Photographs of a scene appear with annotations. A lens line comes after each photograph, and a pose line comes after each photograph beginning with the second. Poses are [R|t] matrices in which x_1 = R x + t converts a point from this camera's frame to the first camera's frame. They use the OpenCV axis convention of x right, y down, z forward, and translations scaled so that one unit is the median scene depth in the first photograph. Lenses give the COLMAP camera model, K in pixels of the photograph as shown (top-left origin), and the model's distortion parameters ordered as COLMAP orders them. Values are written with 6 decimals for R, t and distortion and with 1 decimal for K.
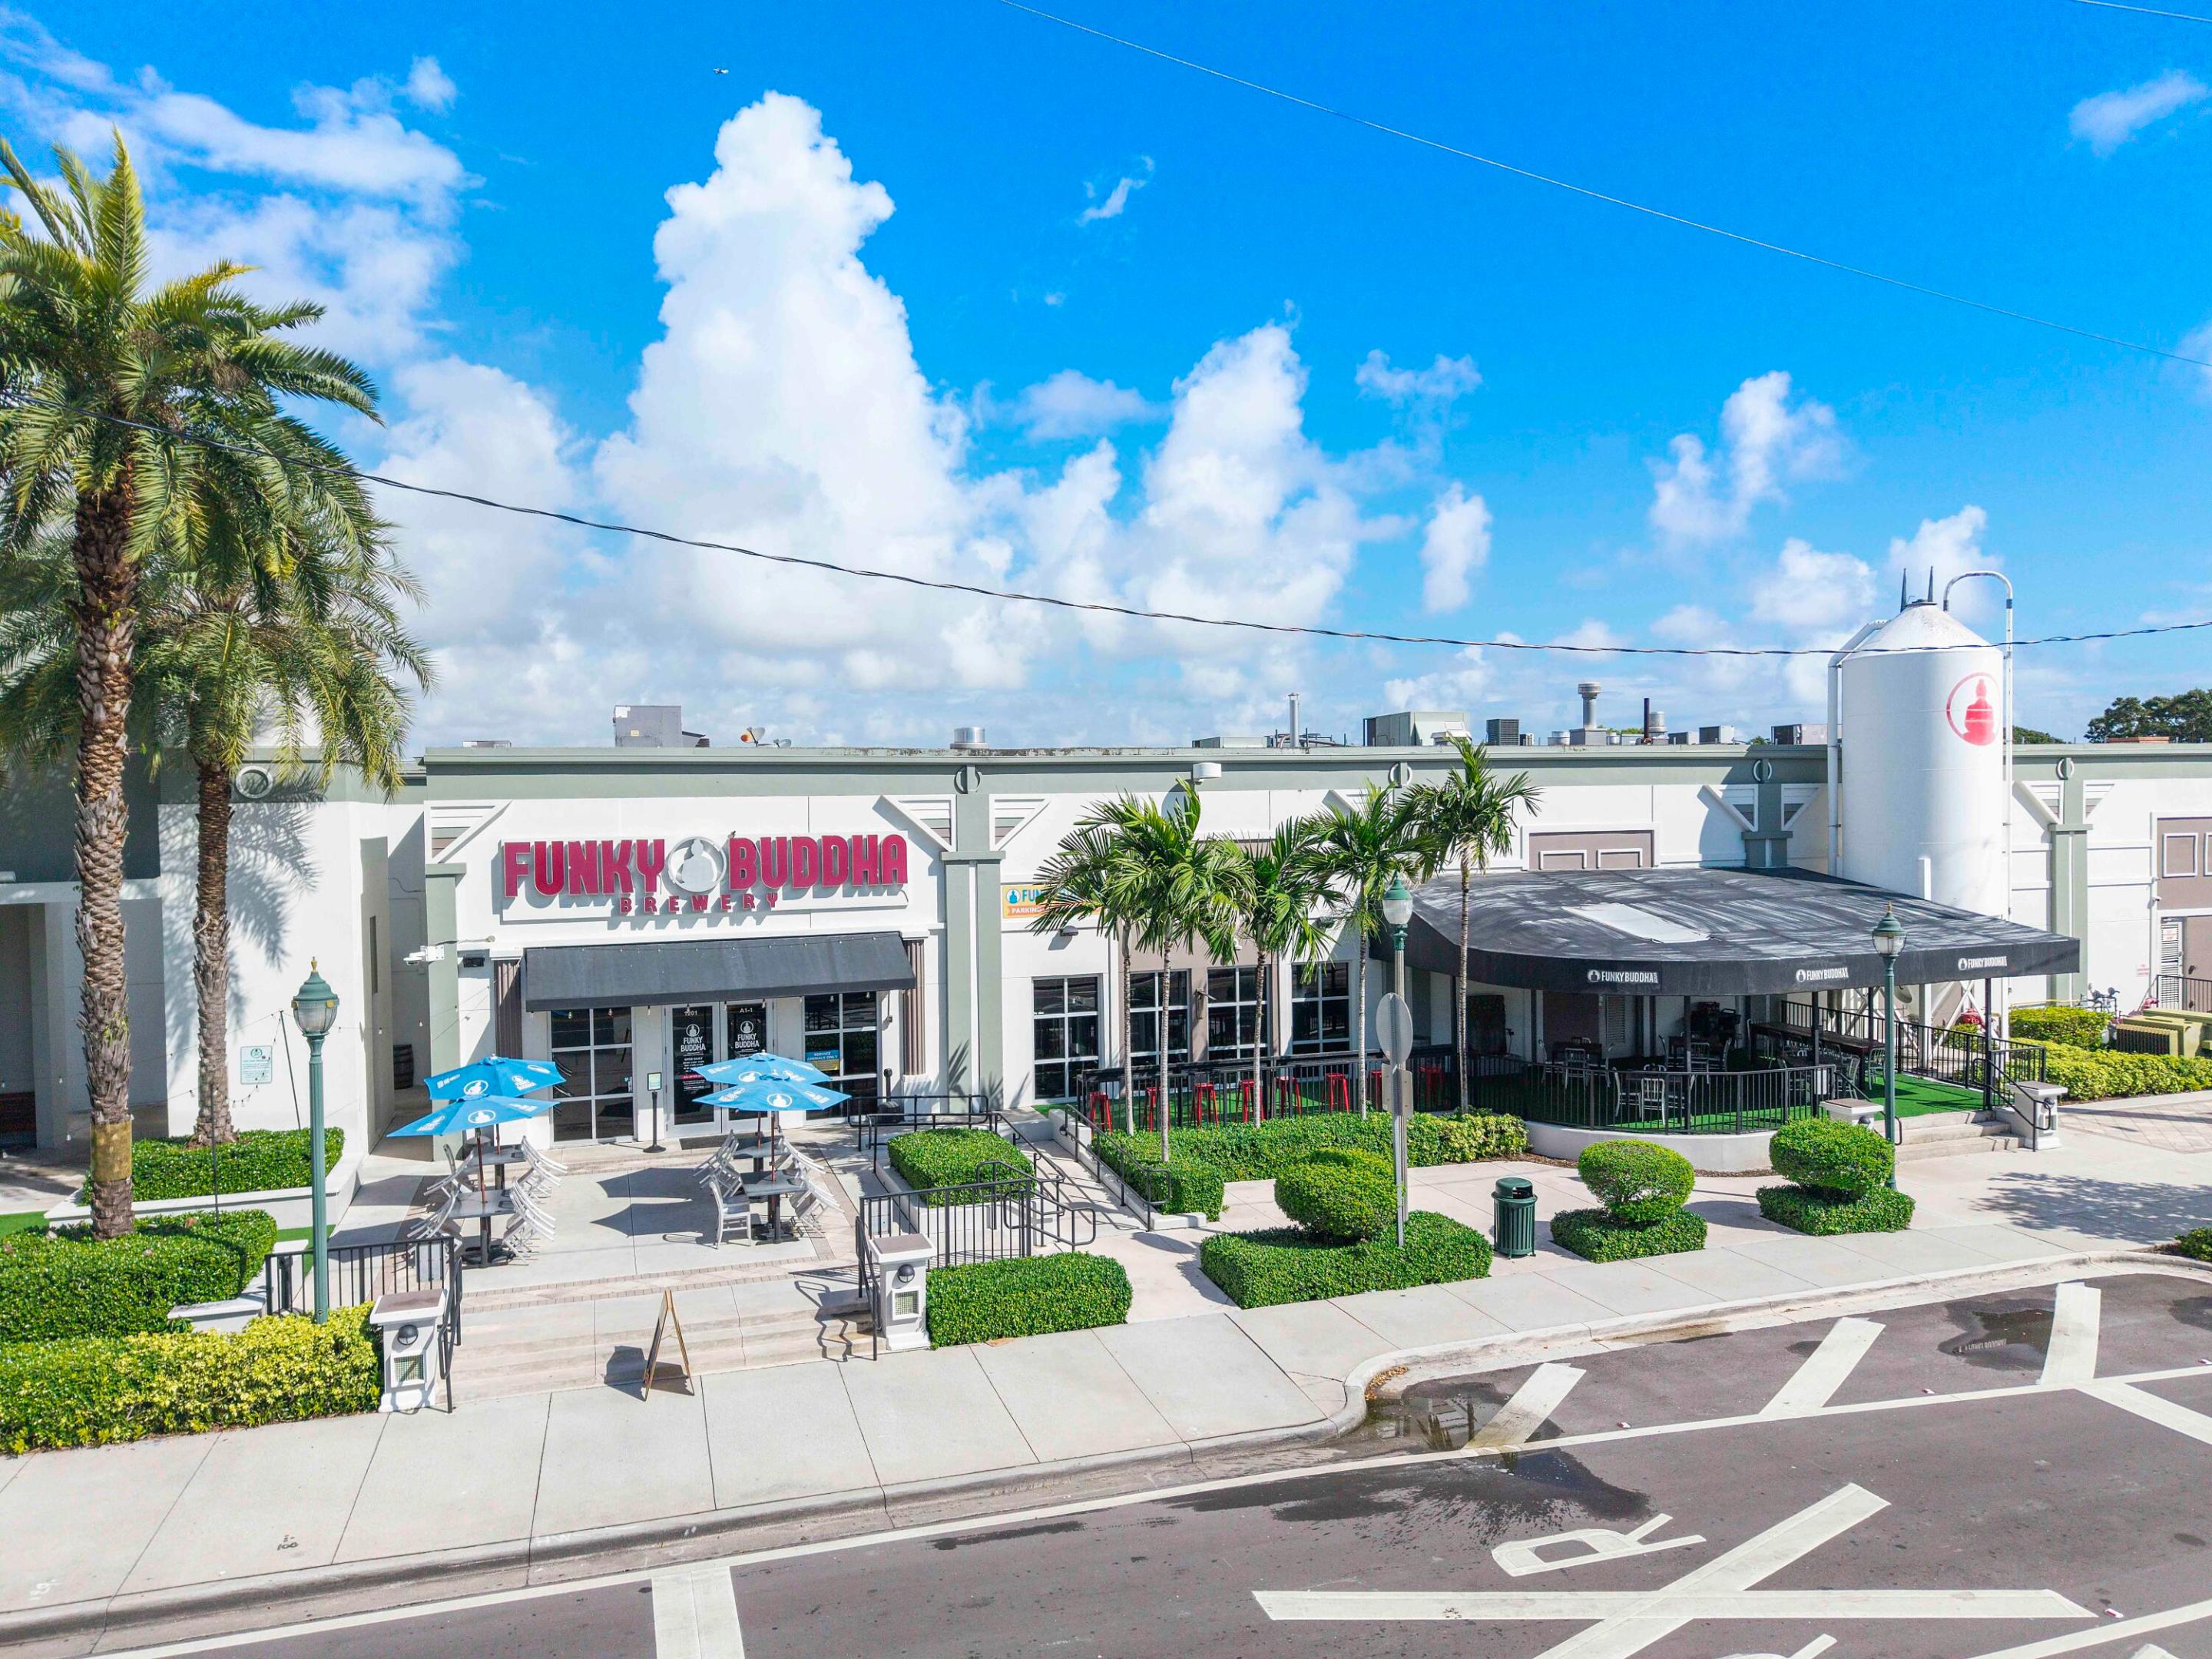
lens RADIAL K [[1513.3, 0, 1110.8], [0, 1513.3, 814.8], [0, 0, 1]] dist [0.060779, -0.103385]
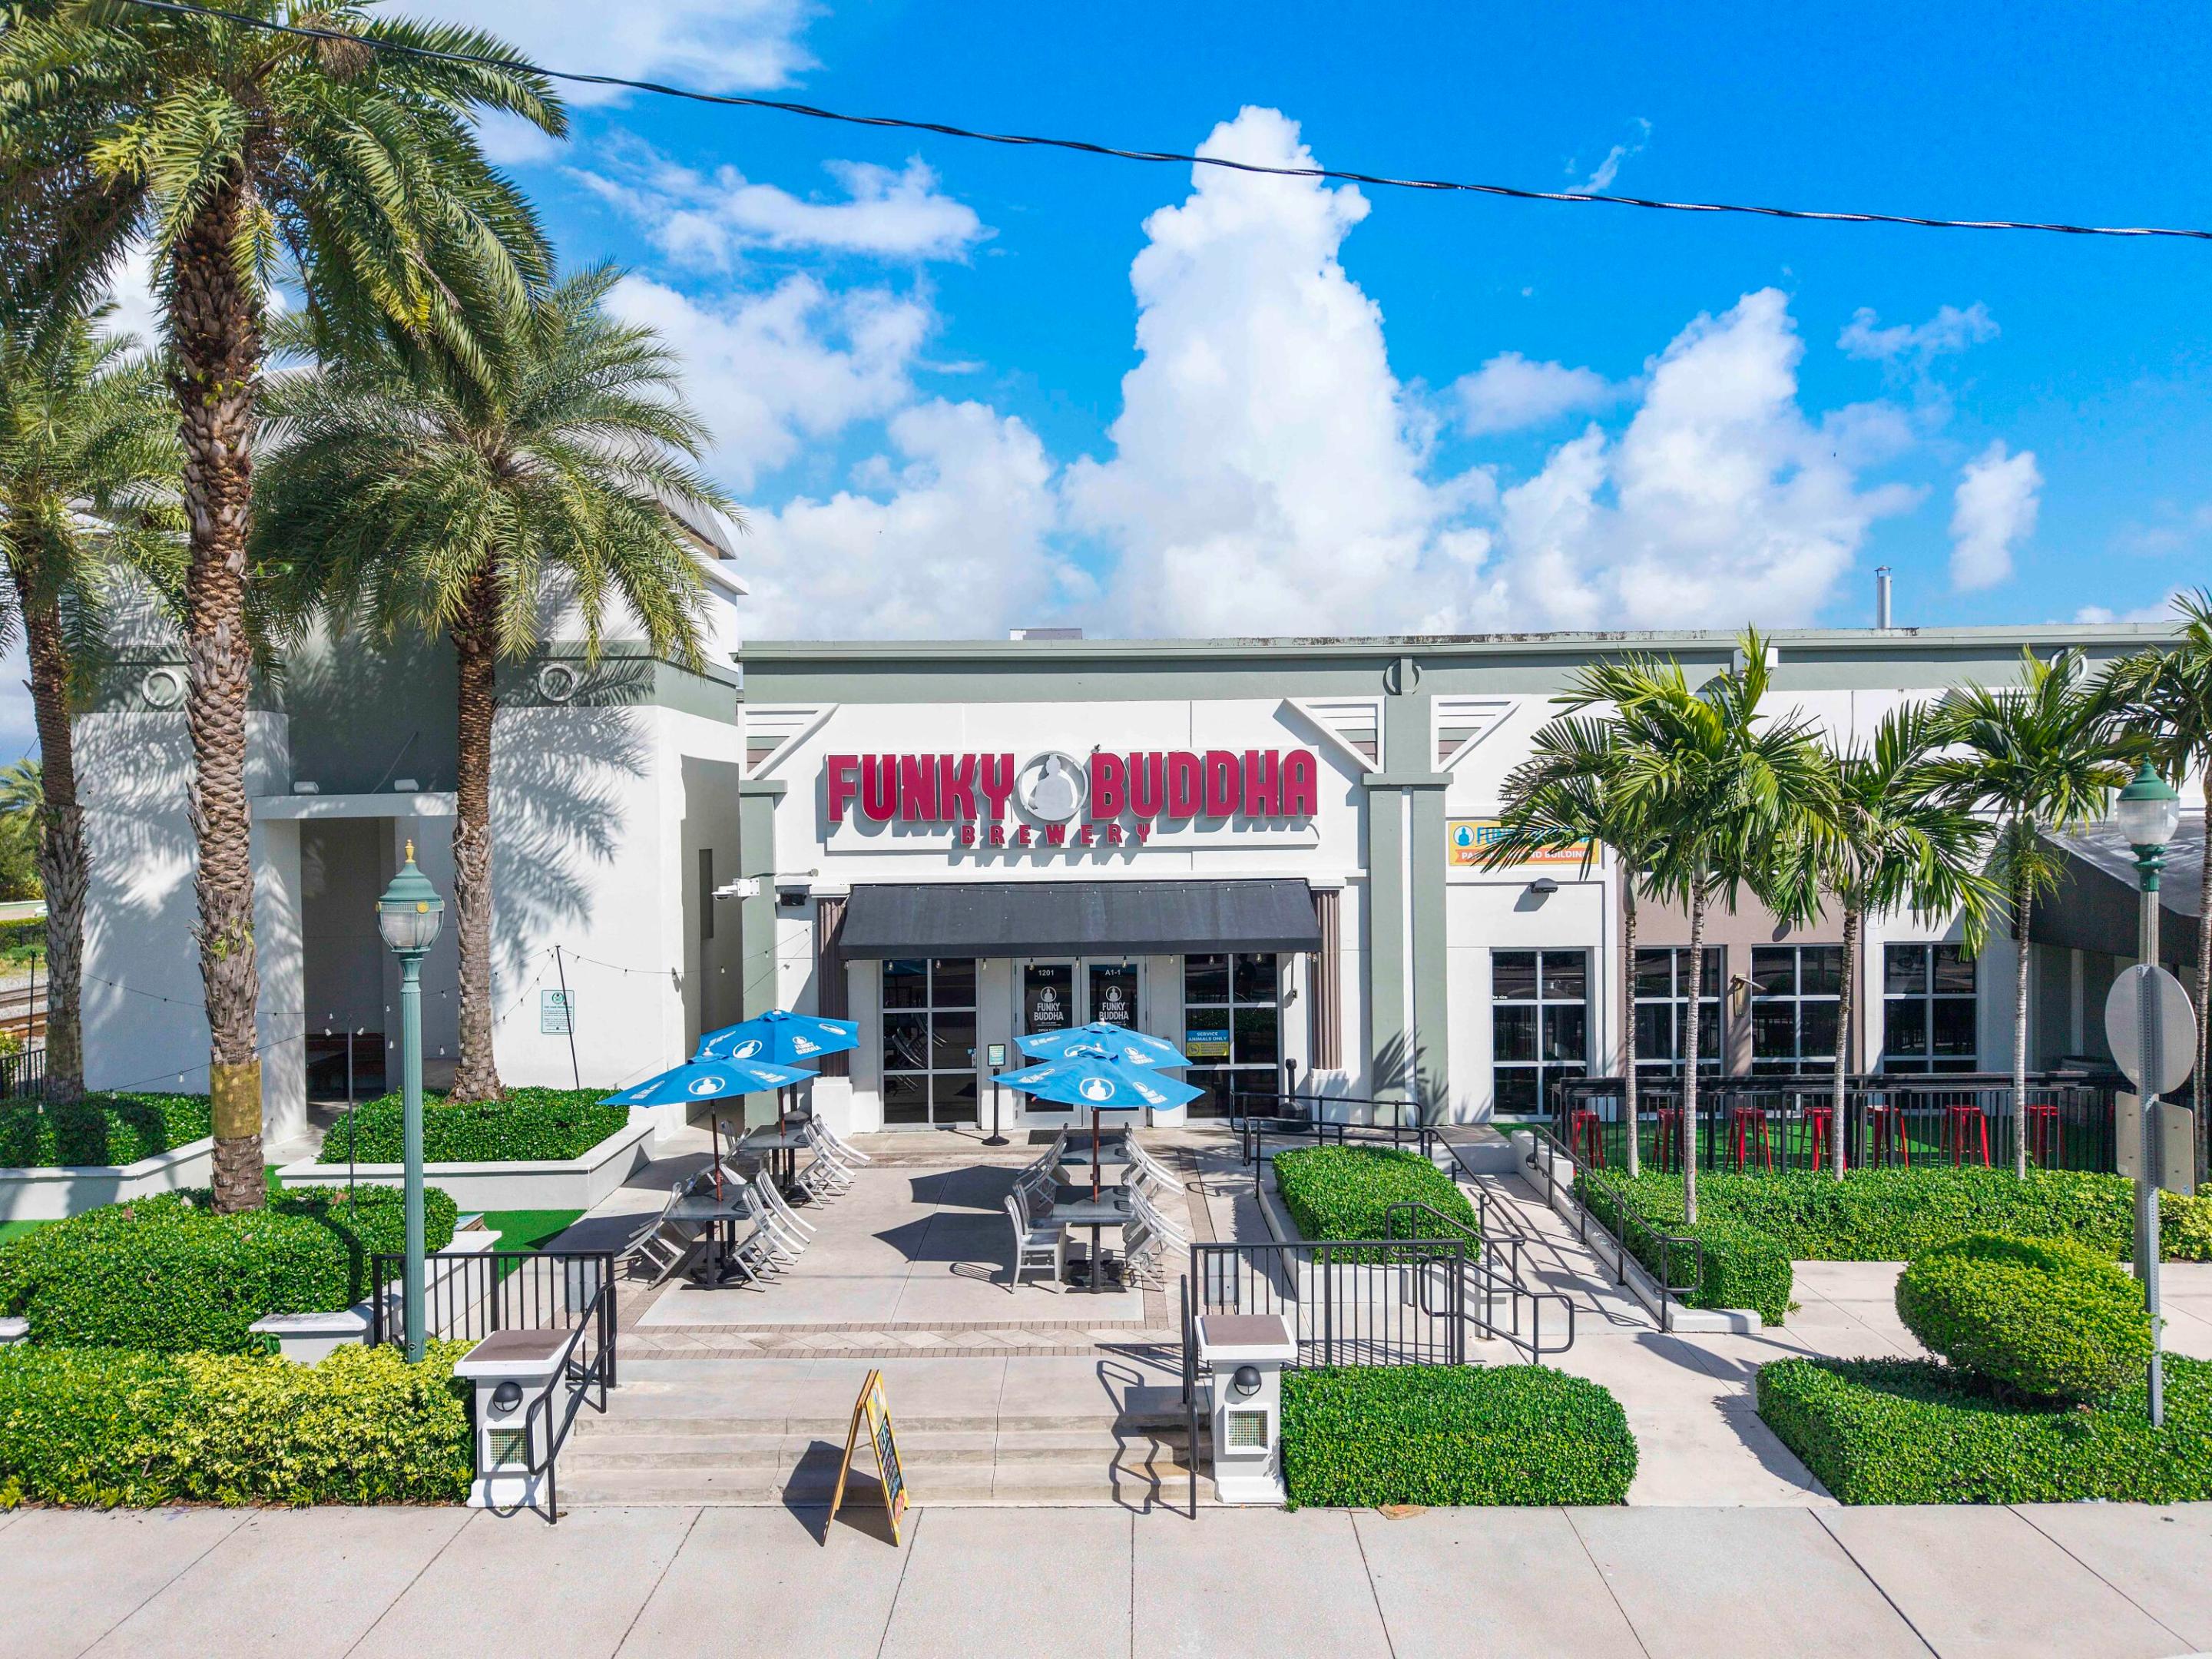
lens RADIAL K [[1513.3, 0, 1110.8], [0, 1513.3, 814.8], [0, 0, 1]] dist [0.060779, -0.103385]
pose [[0.951023, 0.004855, -0.309081, 0.001664], [-0.005193, 0.999986, -0.000269, 0.064132], [0.309076, 0.001861, 0.951036, 0.345330]]
